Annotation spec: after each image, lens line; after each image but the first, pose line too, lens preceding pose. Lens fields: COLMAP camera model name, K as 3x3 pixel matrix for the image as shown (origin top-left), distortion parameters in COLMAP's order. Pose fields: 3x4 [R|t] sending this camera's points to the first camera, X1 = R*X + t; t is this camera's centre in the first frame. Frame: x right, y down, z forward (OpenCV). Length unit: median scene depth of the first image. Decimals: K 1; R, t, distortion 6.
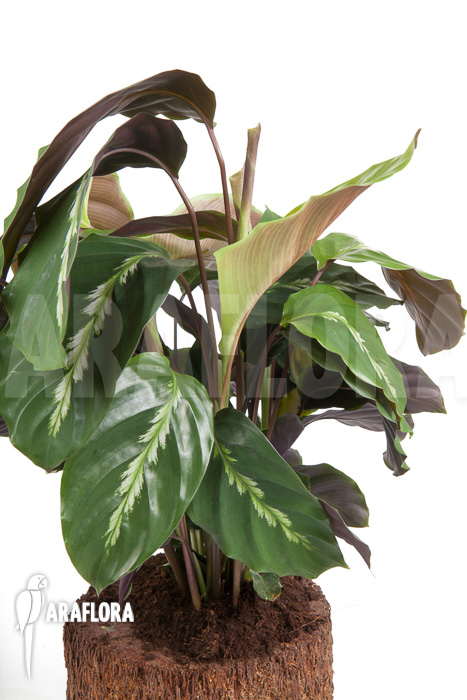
lens RADIAL K [[1072.2, 0, 233.5], [0, 1072.2, 350.0], [0, 0, 1]] dist [0.109171, 0.081704]
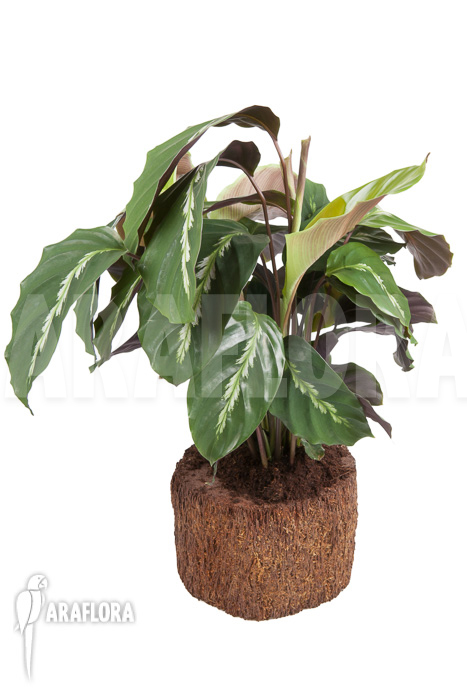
lens RADIAL K [[909.5, 0, 233.5], [0, 909.5, 350.0], [0, 0, 1]] dist [0.011916, 0.014617]
pose [[0.999203, -0.039881, 0.001566, -0.083711], [0.039329, 0.990540, 0.131465, -0.086969], [-0.006795, -0.131299, 0.991320, -0.205492]]
